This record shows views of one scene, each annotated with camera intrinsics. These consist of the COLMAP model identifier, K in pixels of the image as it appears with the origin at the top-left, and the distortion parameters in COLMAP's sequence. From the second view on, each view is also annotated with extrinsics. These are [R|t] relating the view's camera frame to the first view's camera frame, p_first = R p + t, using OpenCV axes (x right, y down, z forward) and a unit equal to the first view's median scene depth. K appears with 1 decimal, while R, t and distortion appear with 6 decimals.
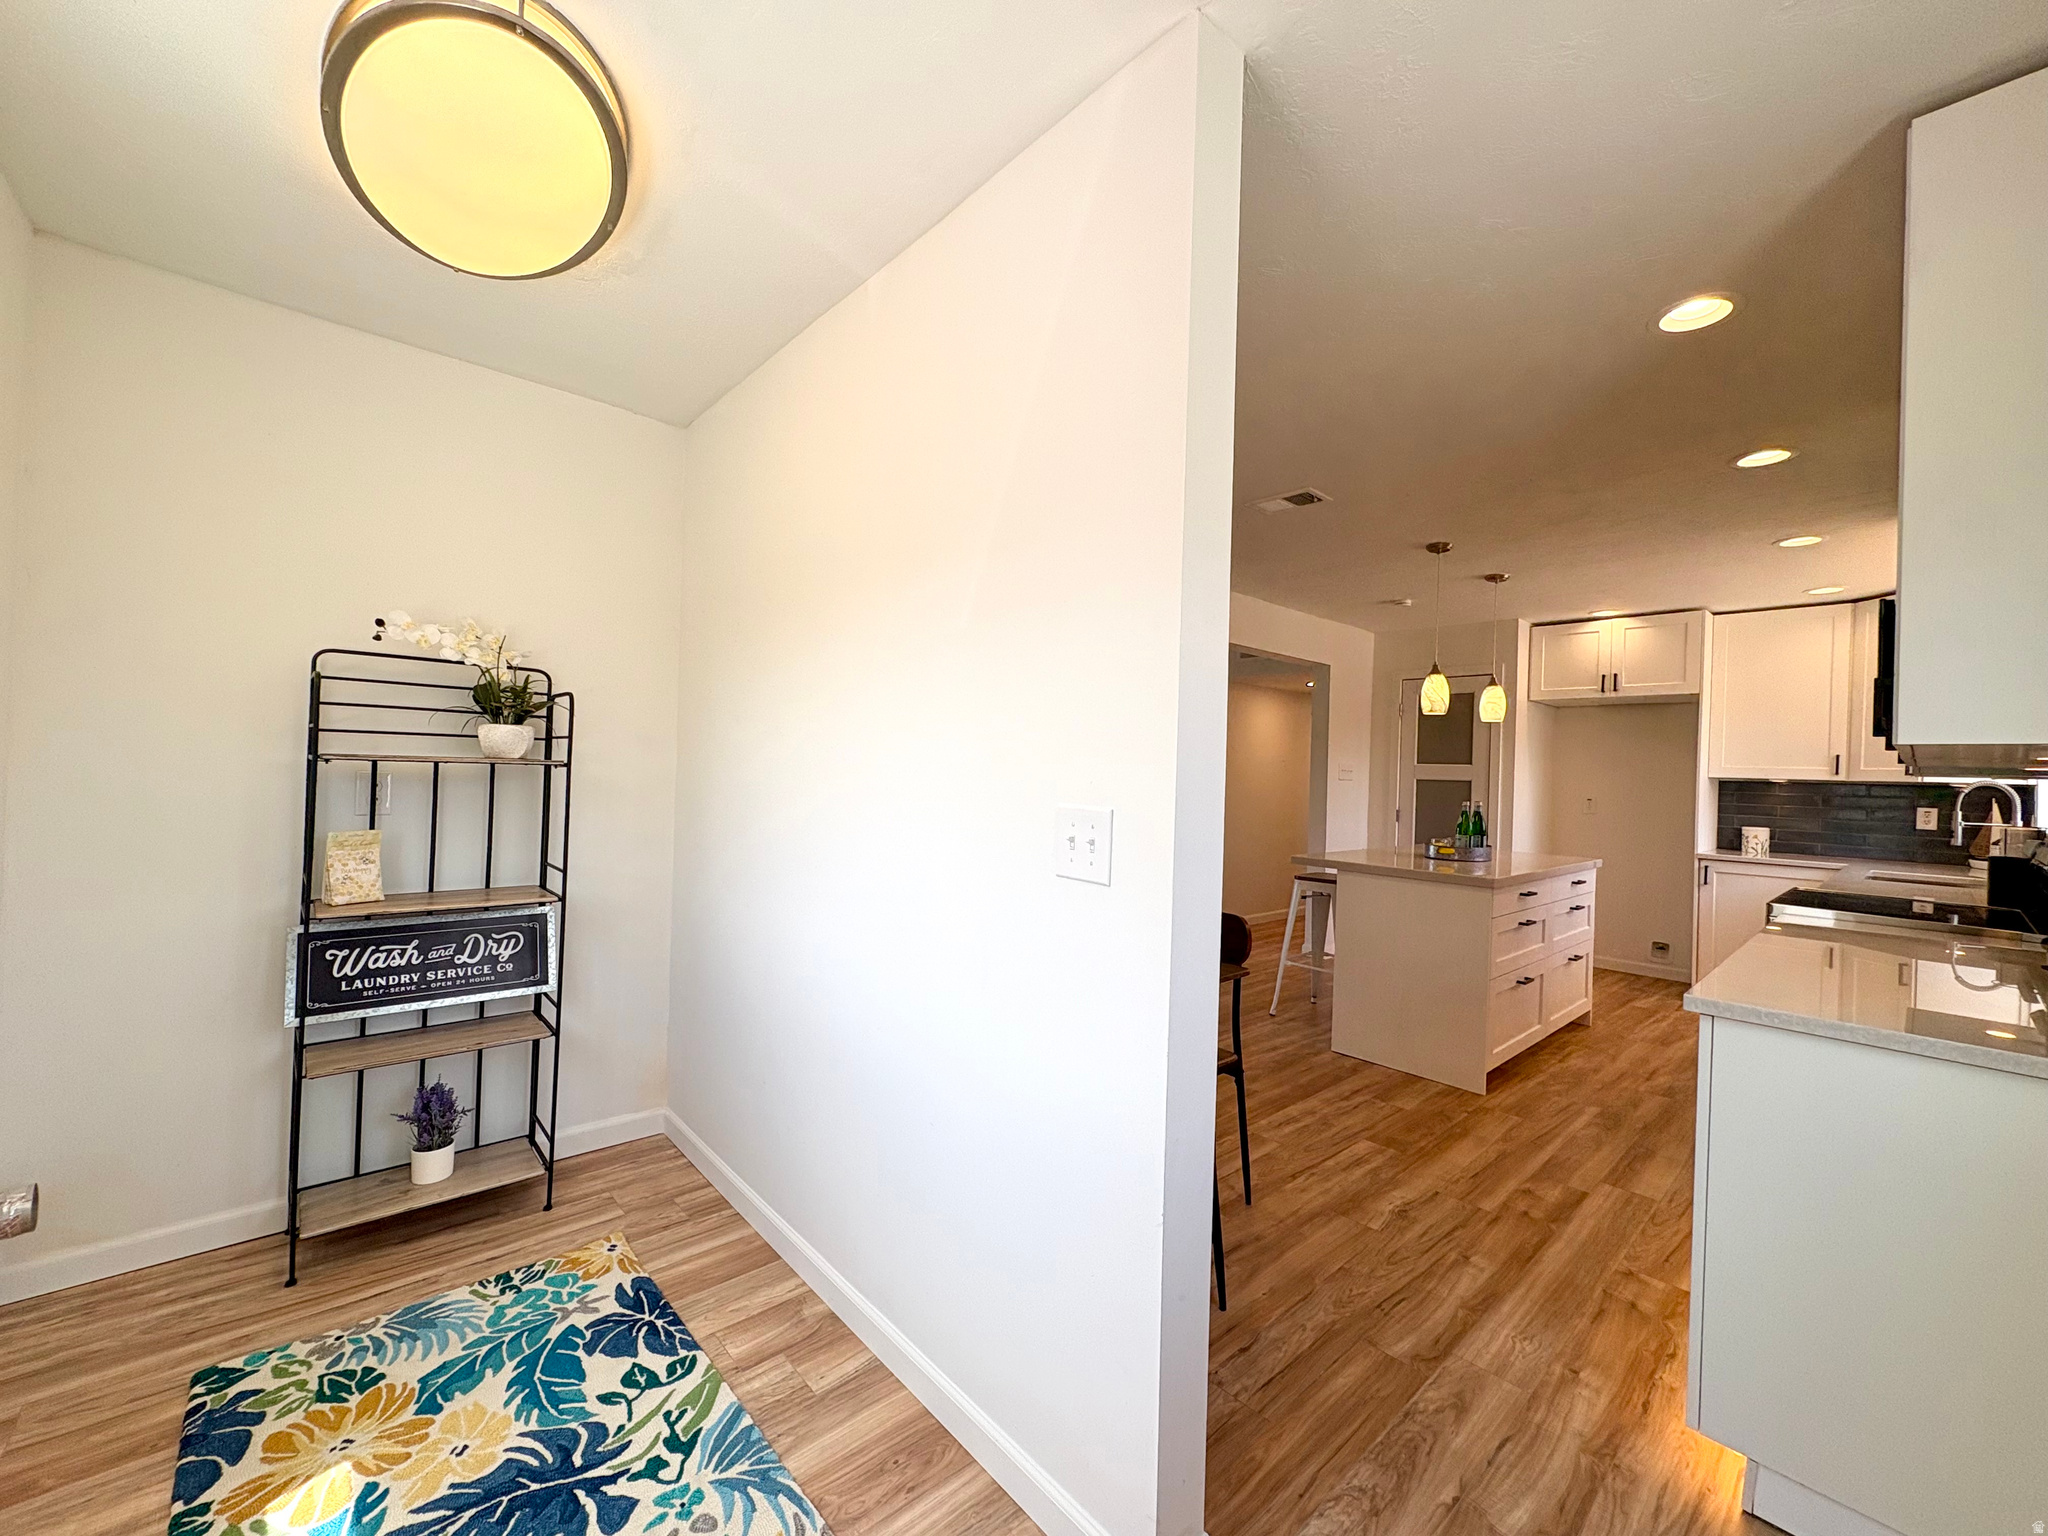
lens RADIAL K [[812.0, 0, 1023.3], [0, 812.0, 771.5], [0, 0, 1]] dist [-0.000535, 0.000071]
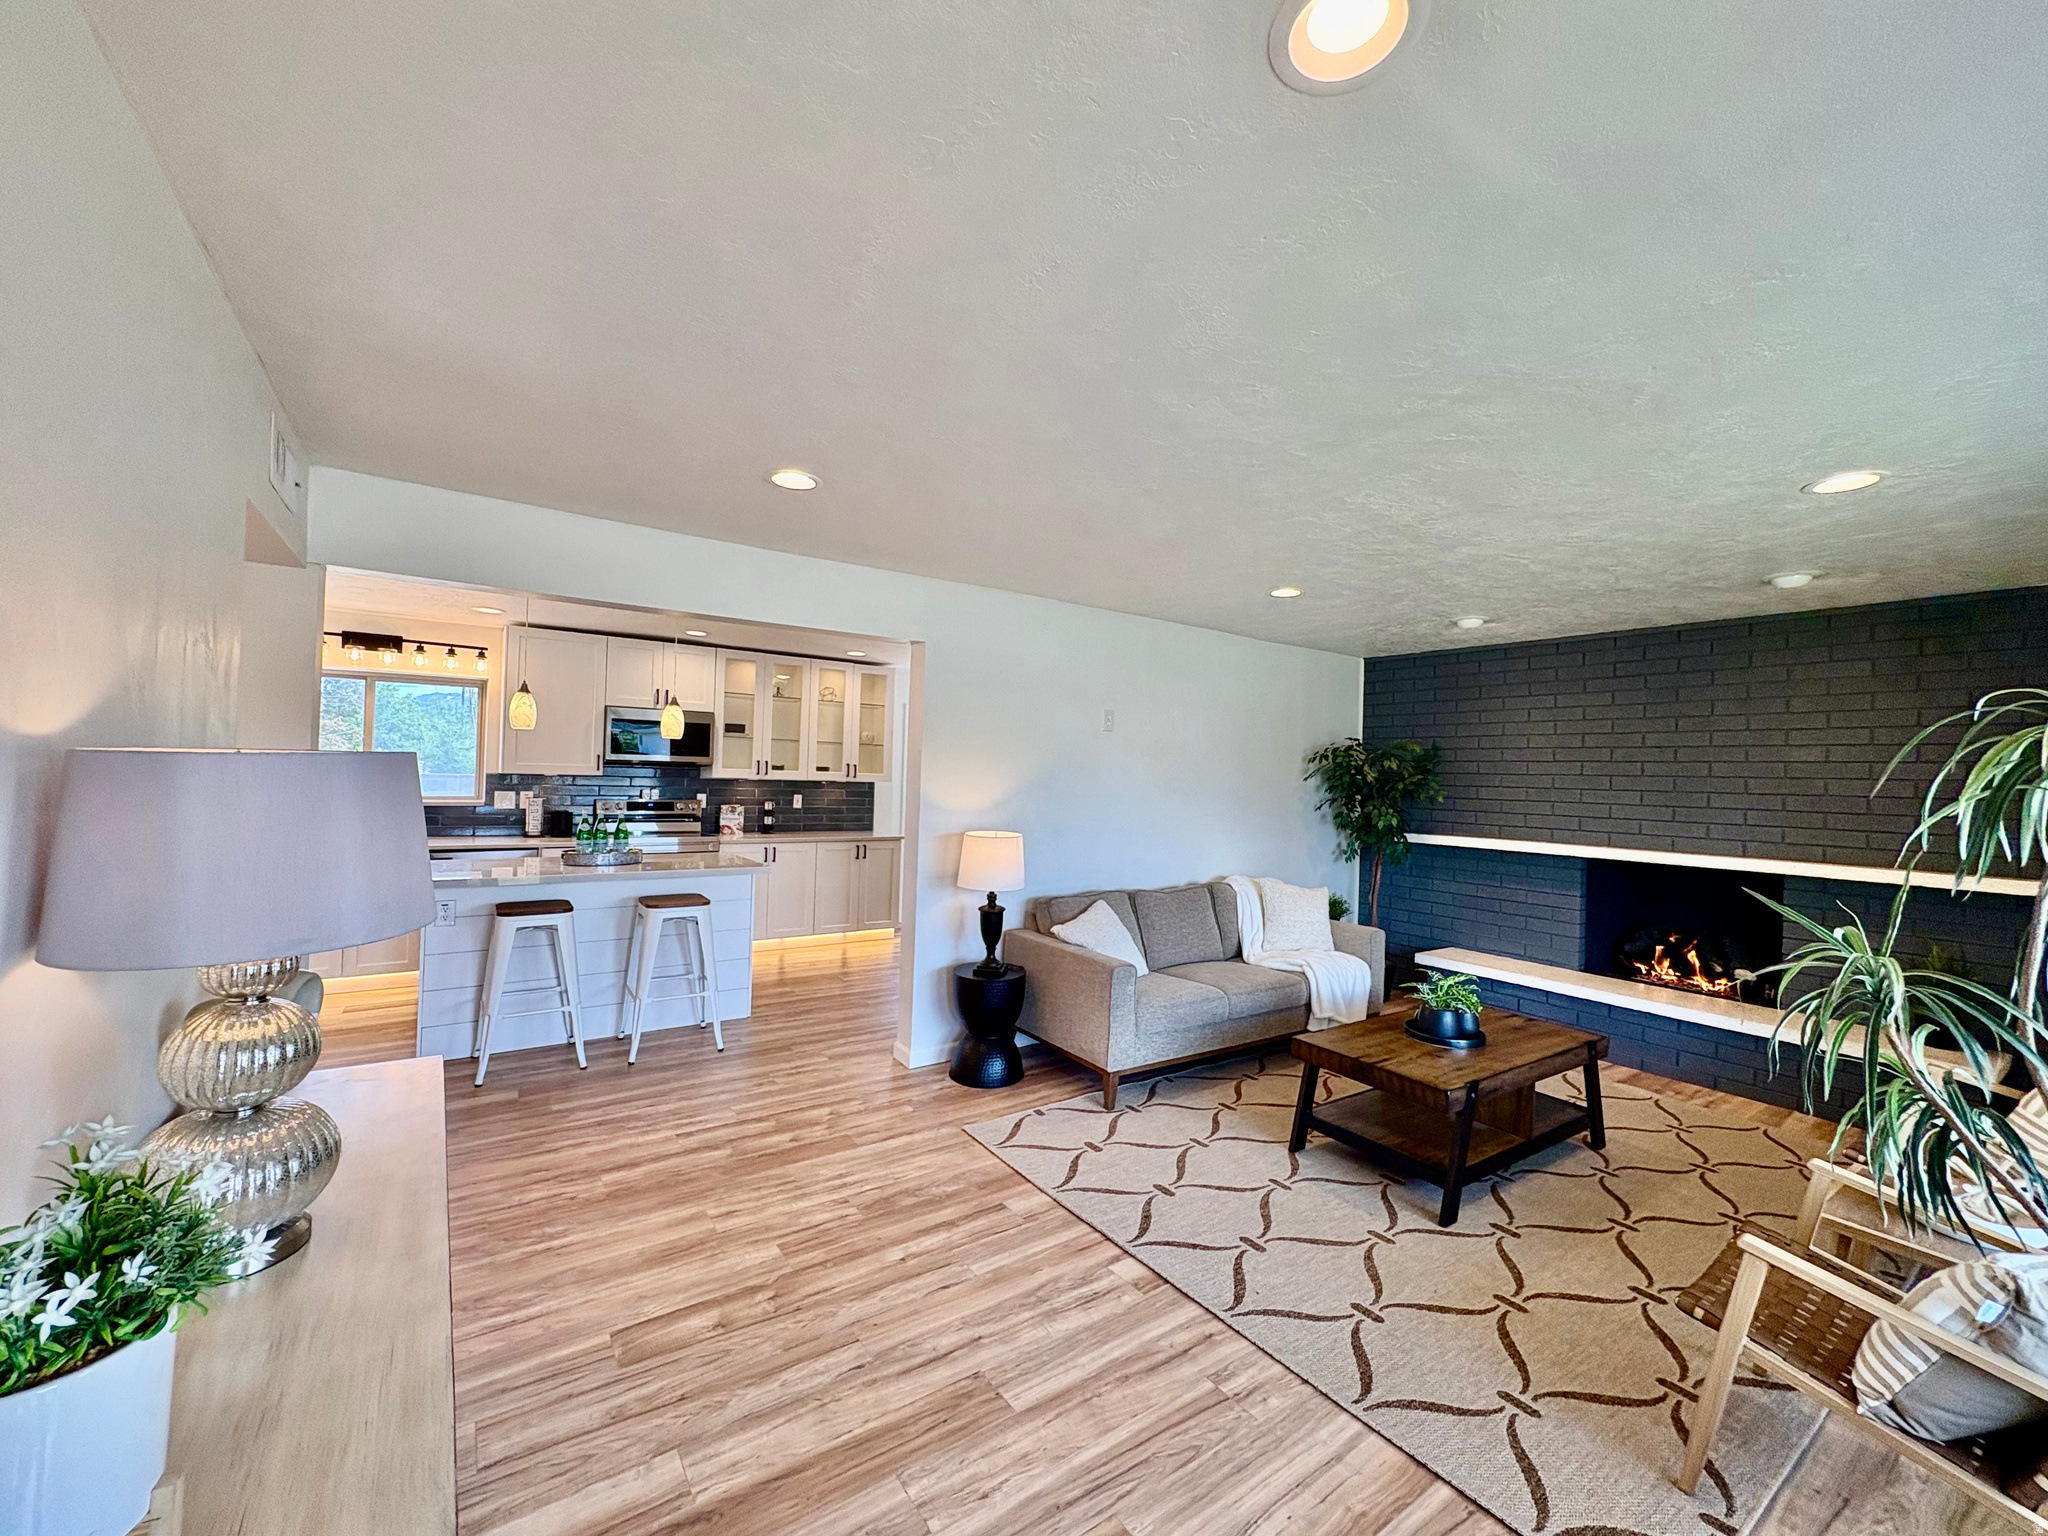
lens RADIAL K [[812.0, 0, 1023.3], [0, 812.0, 771.5], [0, 0, 1]] dist [-0.000535, 0.000071]
pose [[-0.990779, -0.060646, 0.121157, -0.202847], [-0.061019, 0.998136, 0.000631, -0.070371], [-0.120969, -0.006767, -0.992633, 2.762200]]
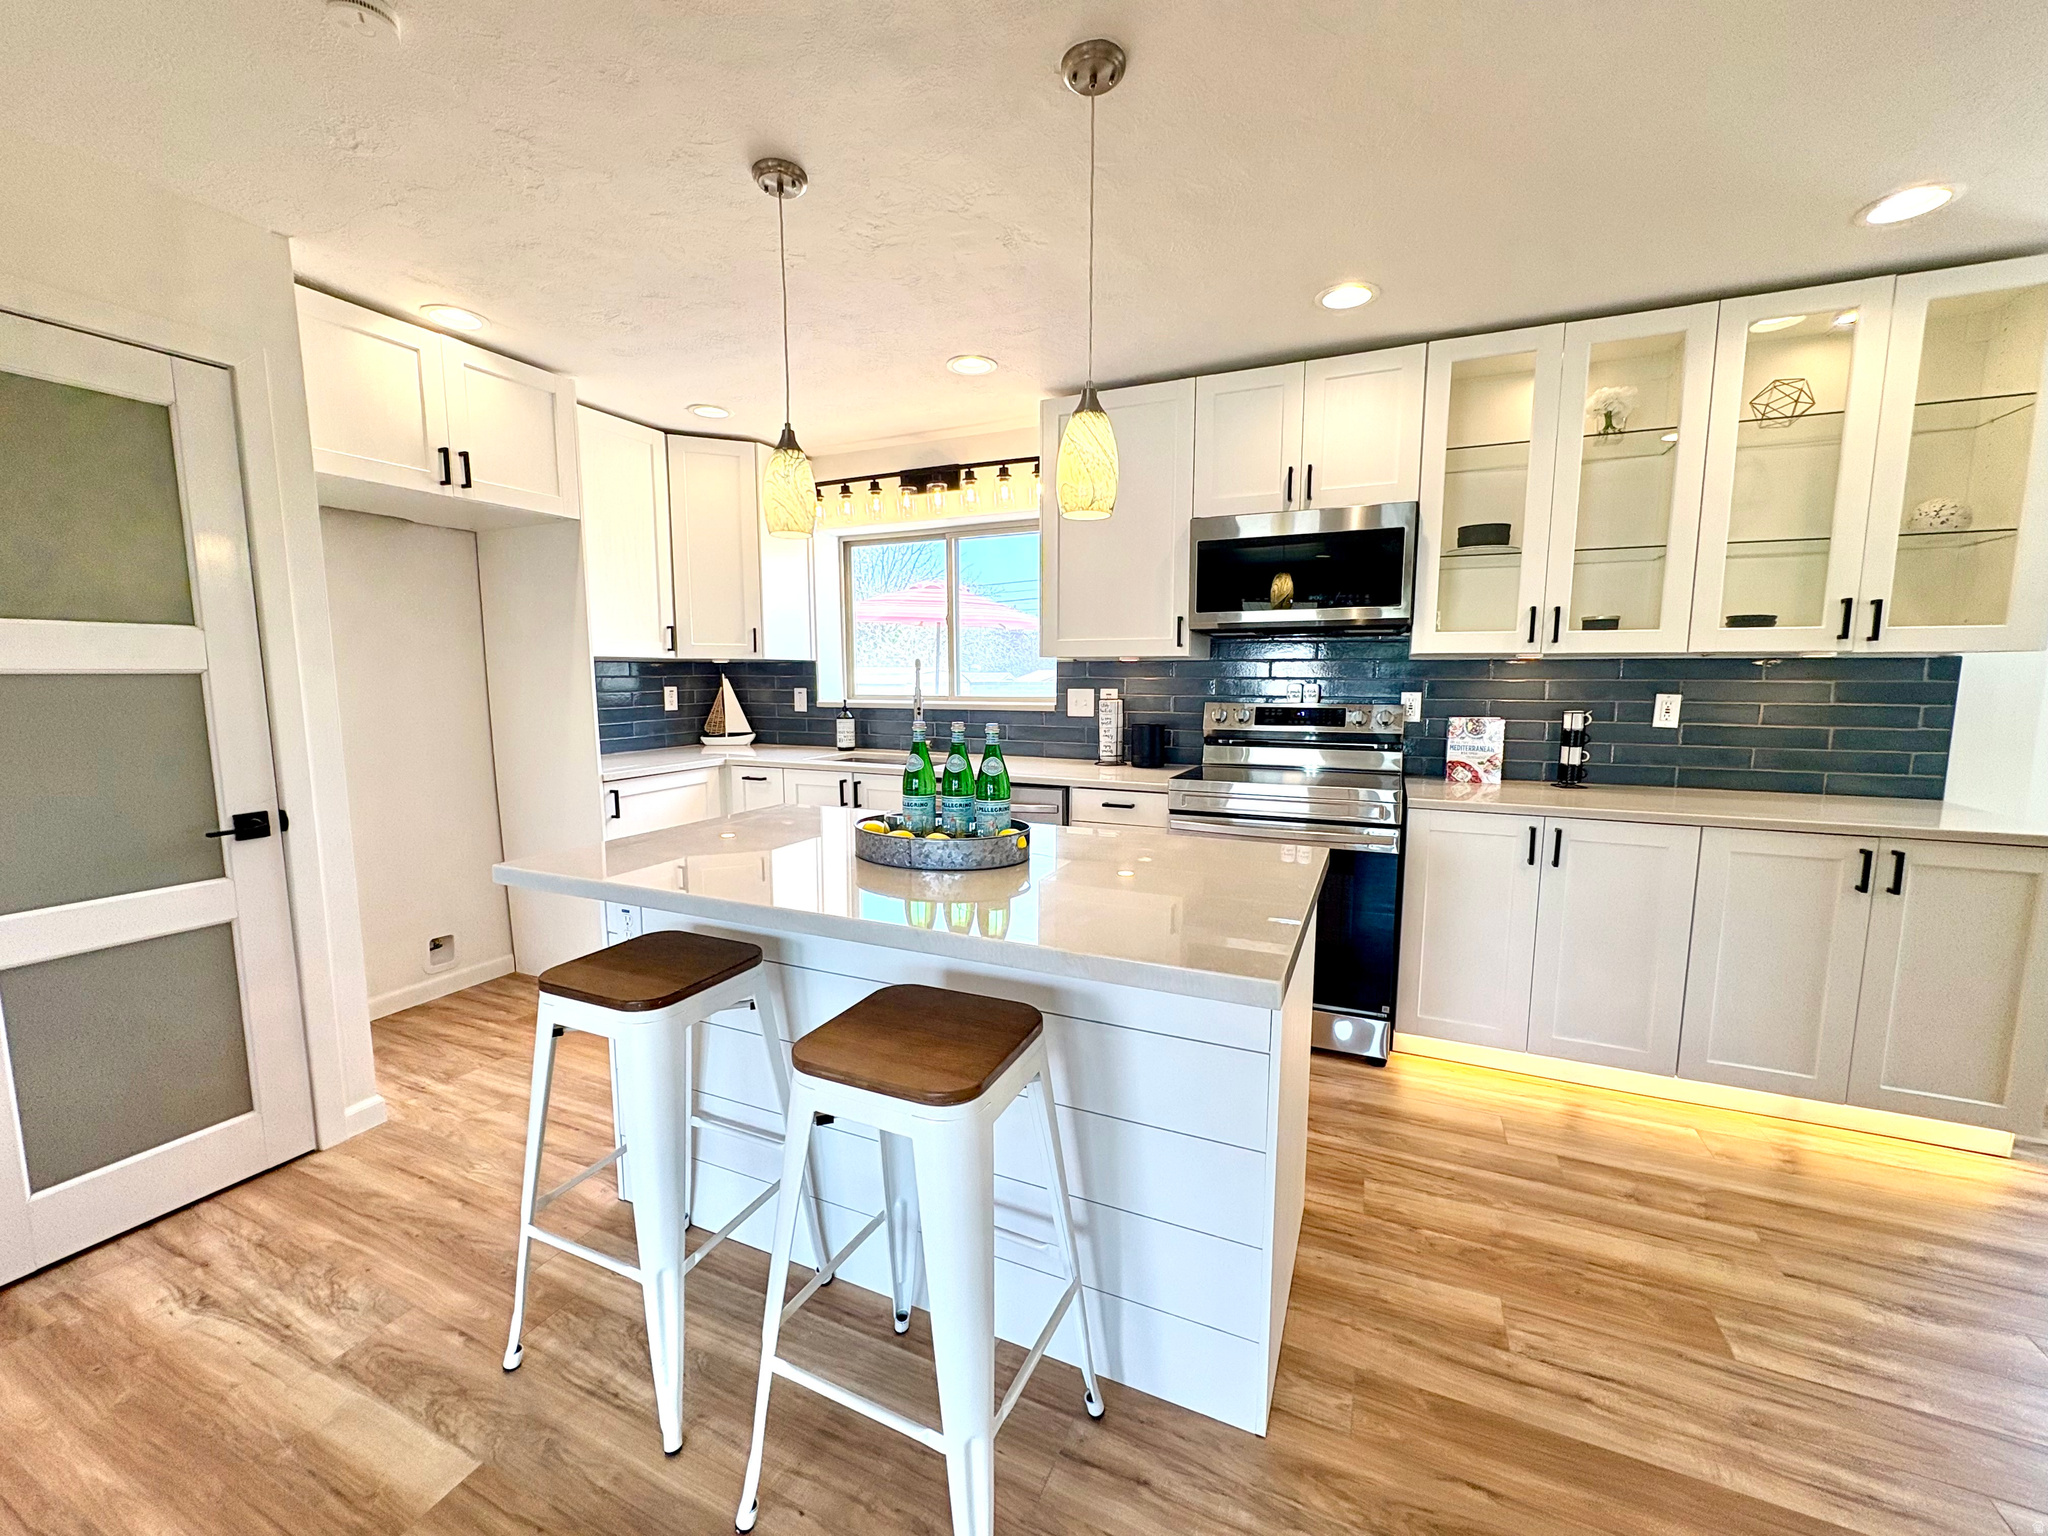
lens RADIAL K [[814.9, 0, 1024.0], [0, 814.9, 768.0], [0, 0, 1]] dist [-0.001169, 0.000421]
pose [[-0.406263, -0.139770, 0.903003, 0.172171], [-0.011424, 0.988932, 0.147931, -0.007765], [-0.913685, 0.049783, -0.403363, 1.558918]]
